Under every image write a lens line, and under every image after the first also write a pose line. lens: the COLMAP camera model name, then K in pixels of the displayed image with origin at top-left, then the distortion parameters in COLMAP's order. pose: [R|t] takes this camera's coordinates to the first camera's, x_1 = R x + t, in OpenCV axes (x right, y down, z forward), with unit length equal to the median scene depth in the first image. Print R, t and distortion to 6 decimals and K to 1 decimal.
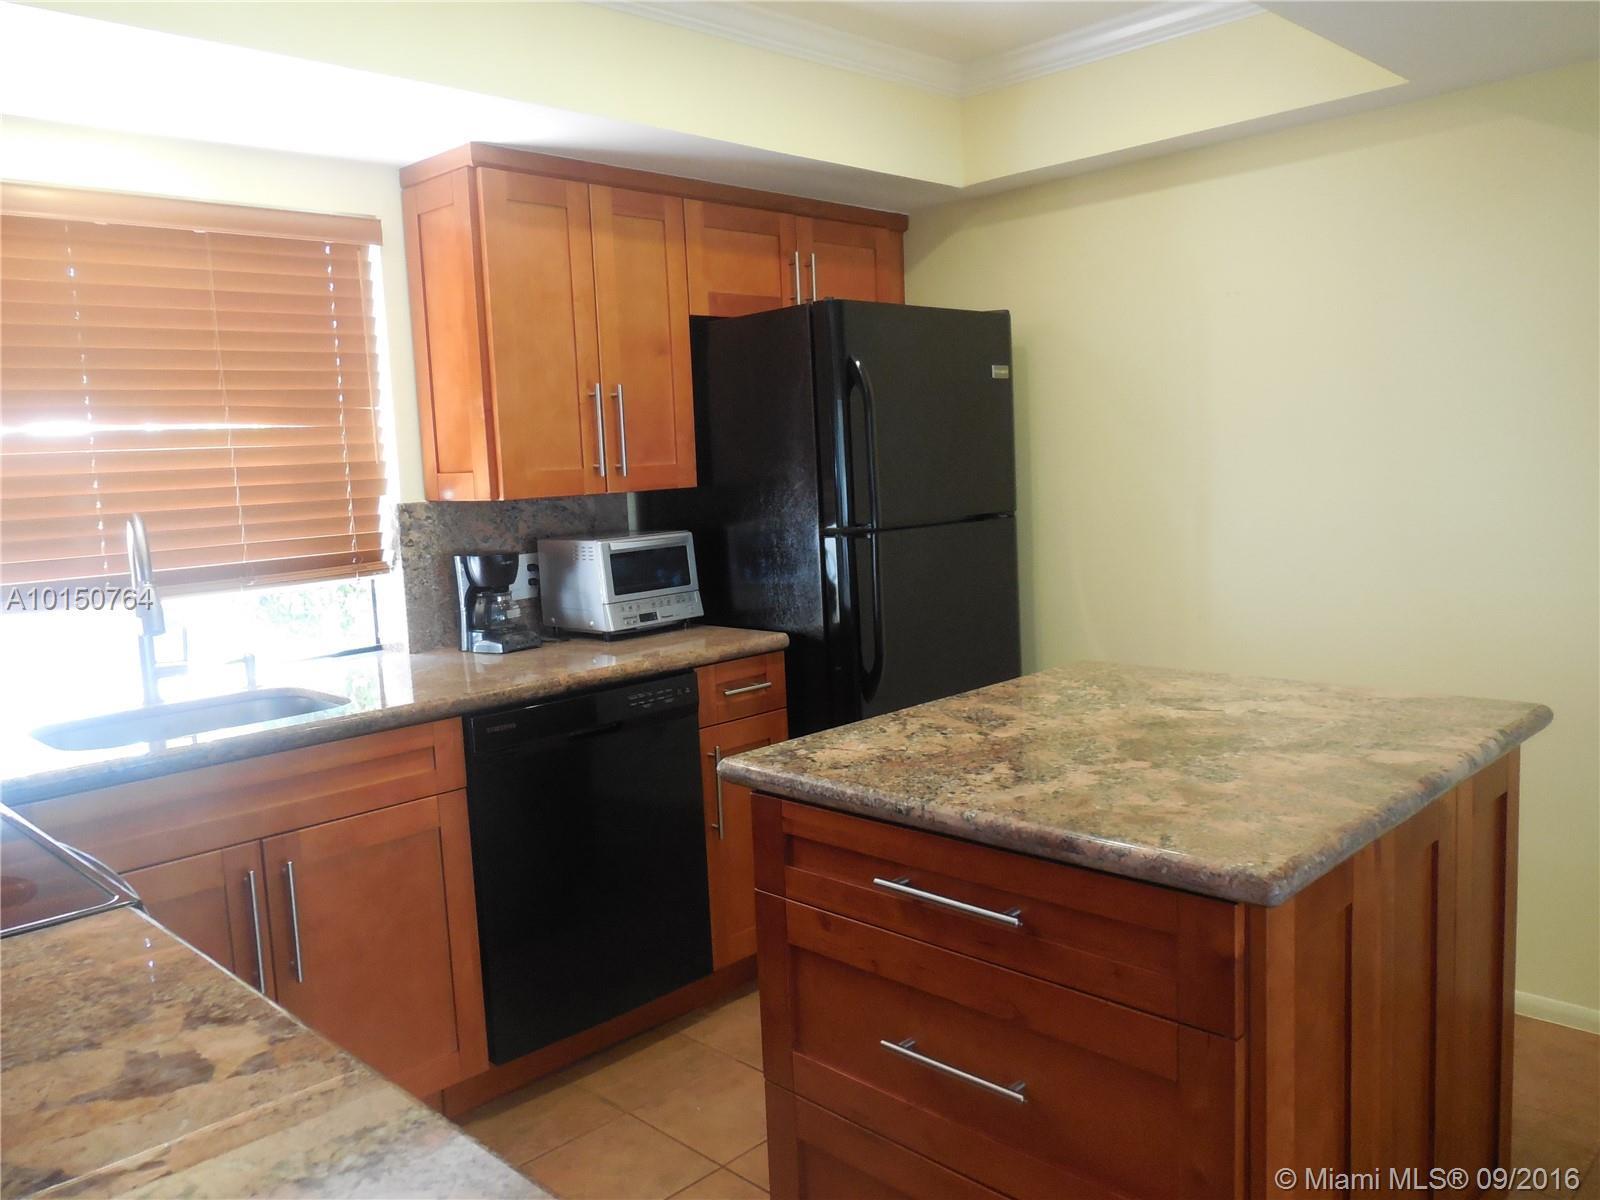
lens RADIAL K [[1234.0, 0, 796.5], [0, 1234.0, 596.3], [0, 0, 1]] dist [-0.012459, 0.002389]
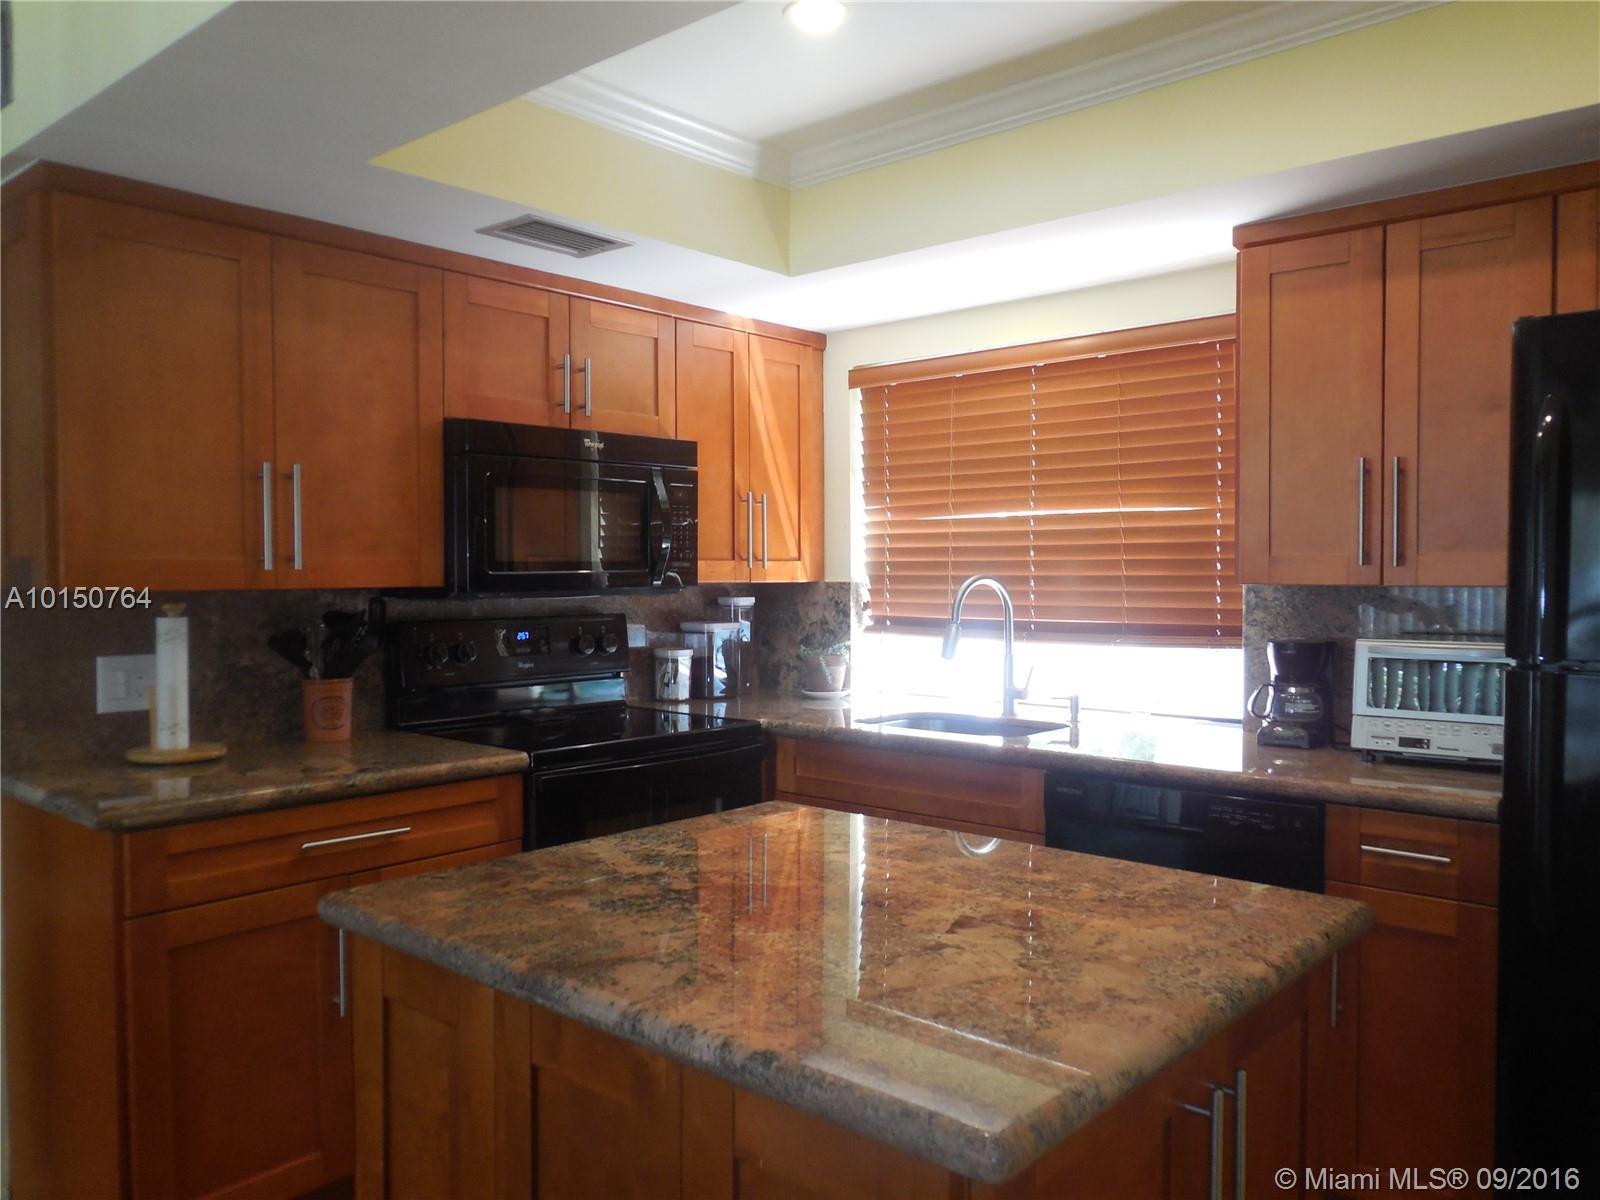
lens RADIAL K [[1234.0, 0, 793.1], [0, 1234.0, 596.1], [0, 0, 1]] dist [-0.012459, 0.002389]
pose [[0.049849, 0.068611, -0.996397, 0.691637], [-0.112512, 0.991673, 0.062657, -0.087458], [0.992399, 0.108984, 0.057153, 0.576506]]
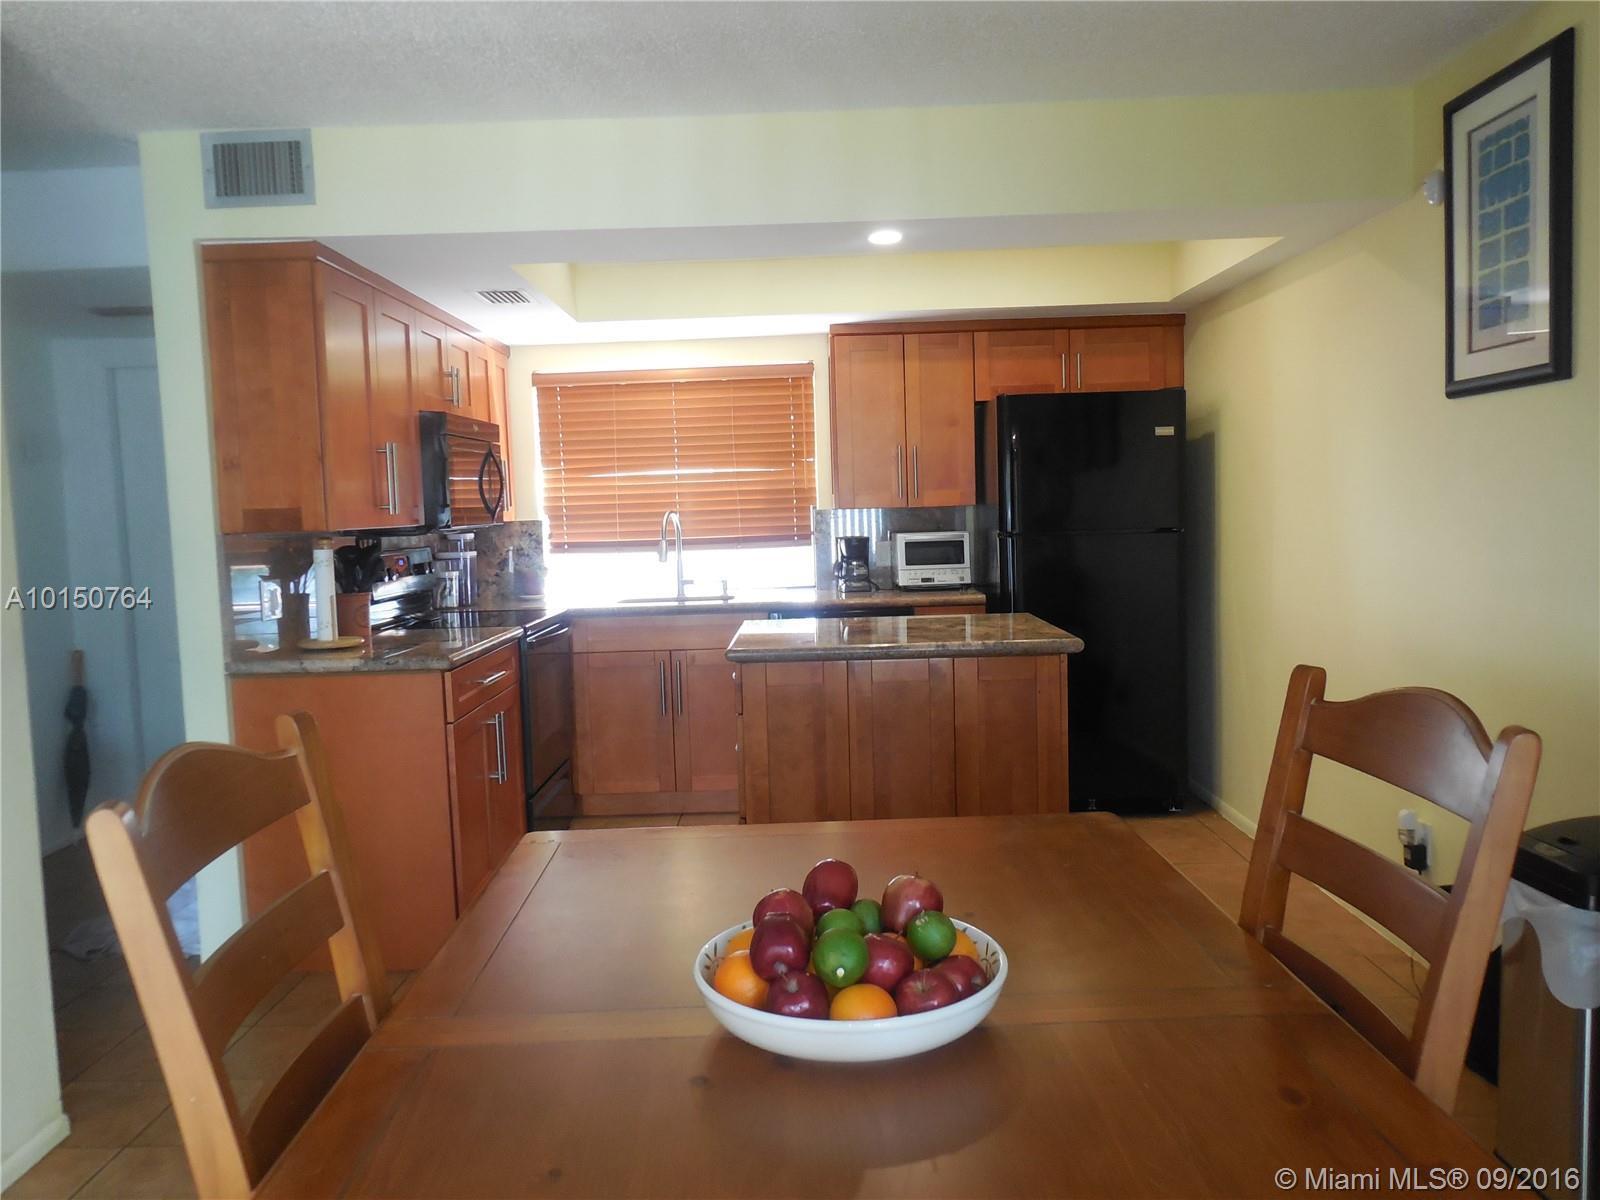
lens RADIAL K [[1234.0, 0, 798.7], [0, 1234.0, 602.1], [0, 0, 1]] dist [-0.012459, 0.002389]
pose [[0.698231, 0.080458, -0.711336, 1.043953], [-0.080920, 0.996166, 0.033246, 0.005447], [0.711284, 0.034348, 0.702065, -0.358532]]
